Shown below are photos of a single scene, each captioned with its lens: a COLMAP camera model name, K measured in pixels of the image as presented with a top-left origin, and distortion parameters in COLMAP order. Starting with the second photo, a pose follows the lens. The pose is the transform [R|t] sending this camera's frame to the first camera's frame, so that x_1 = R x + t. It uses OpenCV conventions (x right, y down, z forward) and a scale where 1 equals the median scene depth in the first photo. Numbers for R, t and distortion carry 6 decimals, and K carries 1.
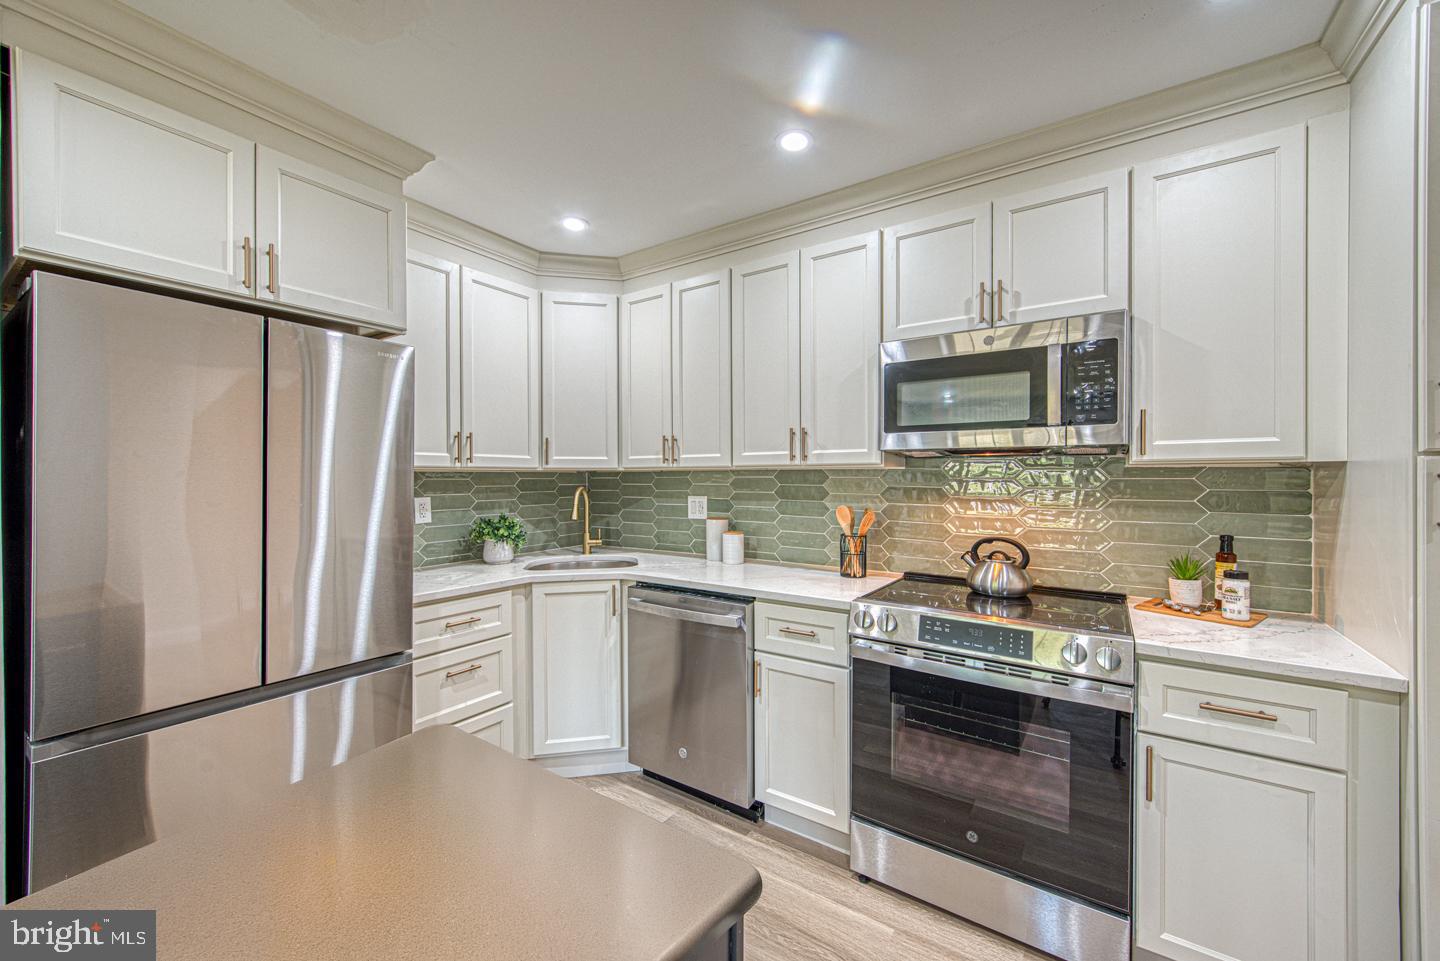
lens RADIAL K [[504.8, 0, 770.3], [0, 504.8, 483.1], [0, 0, 1]] dist [-0.000615, 0.000018]
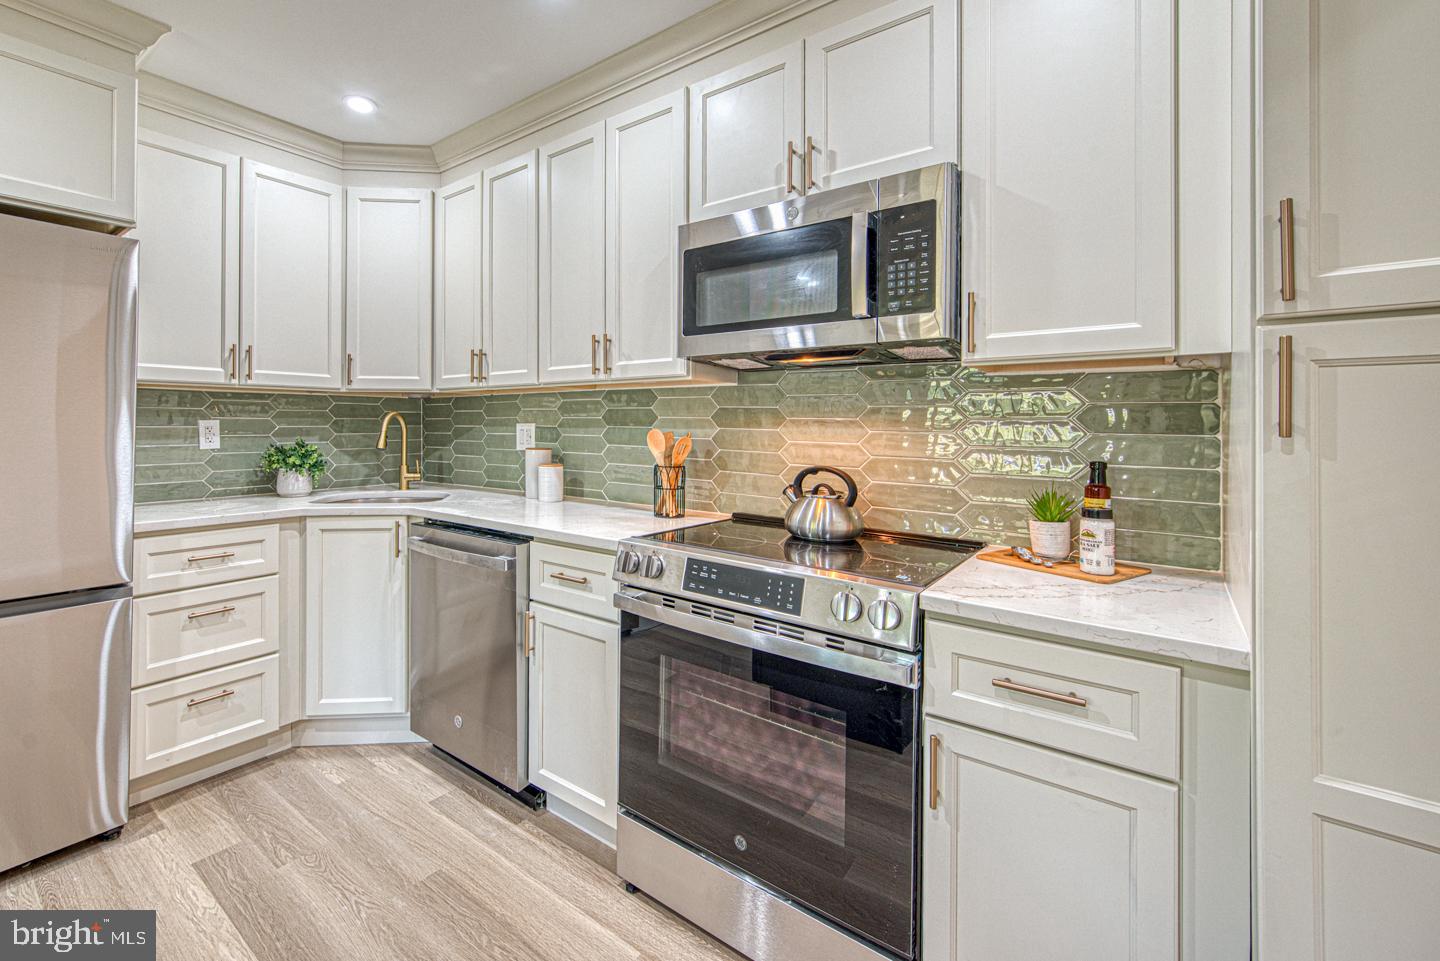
lens RADIAL K [[583.5, 0, 721.0], [0, 583.5, 430.8], [0, 0, 1]] dist [0.000597, -0.000049]
pose [[0.994899, 0.006104, -0.100691, 0.379143], [-0.007029, 0.999936, -0.008841, 0.060049], [0.100630, 0.009504, 0.994878, 0.077615]]
